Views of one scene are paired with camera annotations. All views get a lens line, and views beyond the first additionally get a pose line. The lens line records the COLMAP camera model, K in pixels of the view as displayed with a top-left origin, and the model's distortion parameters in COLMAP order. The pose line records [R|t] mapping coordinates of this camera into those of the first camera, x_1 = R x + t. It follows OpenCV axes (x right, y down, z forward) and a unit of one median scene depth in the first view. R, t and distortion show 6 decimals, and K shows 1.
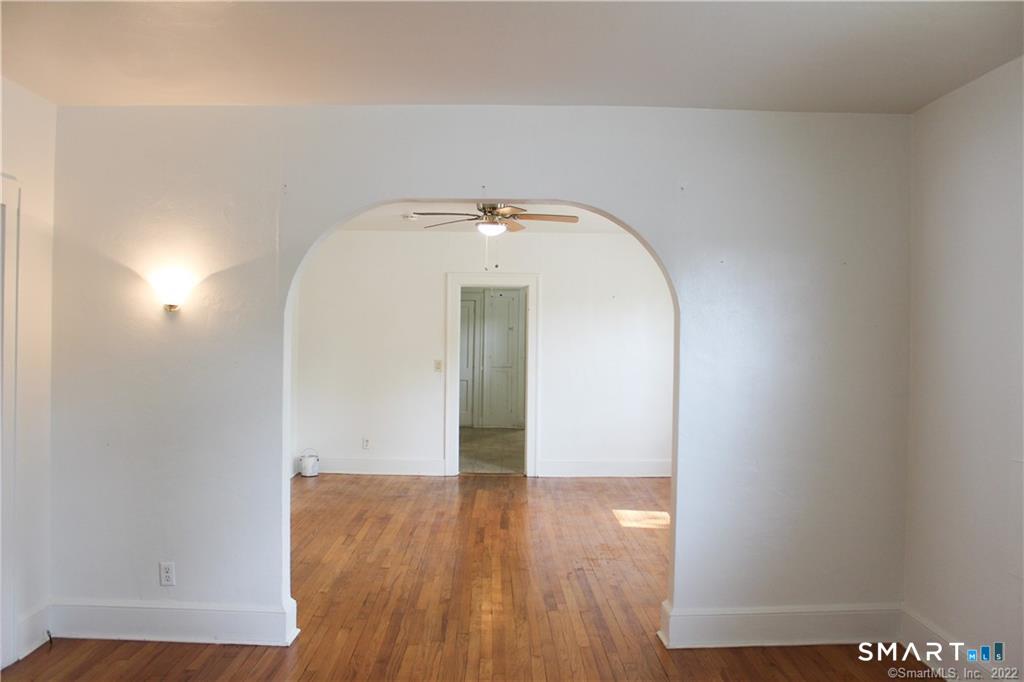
lens RADIAL K [[845.2, 0, 514.0], [0, 845.2, 334.1], [0, 0, 1]] dist [-0.163211, 0.126362]
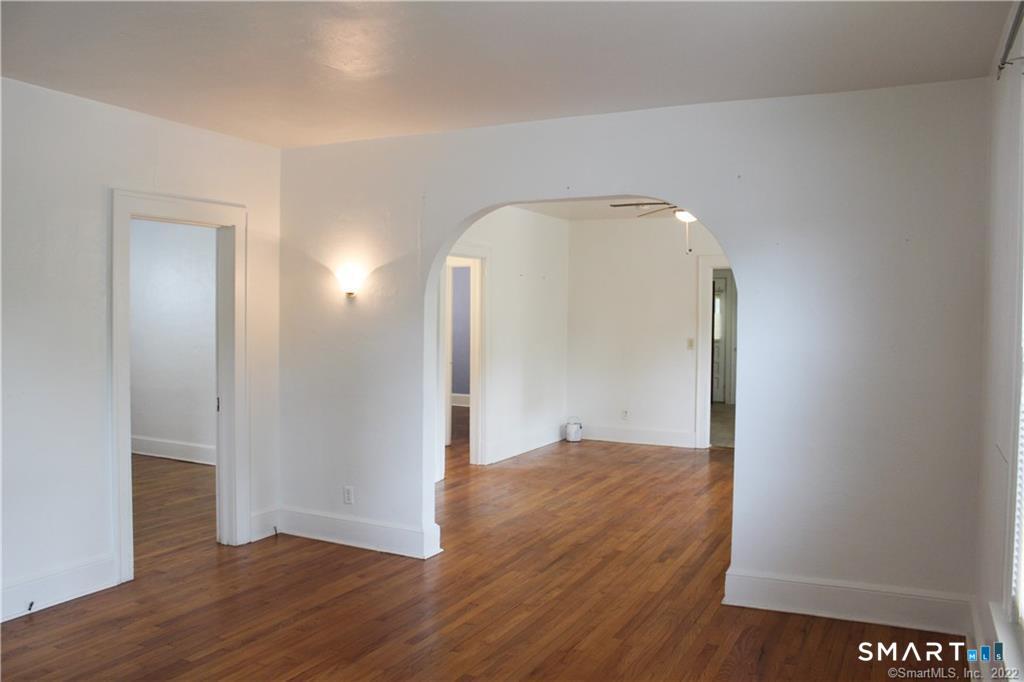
lens RADIAL K [[845.2, 0, 520.6], [0, 845.2, 330.3], [0, 0, 1]] dist [-0.163211, 0.126362]
pose [[0.888611, 0.004179, -0.458642, 0.439132], [0.004068, 0.999847, 0.016991, 0.003612], [0.458643, -0.016964, 0.888459, -0.074800]]
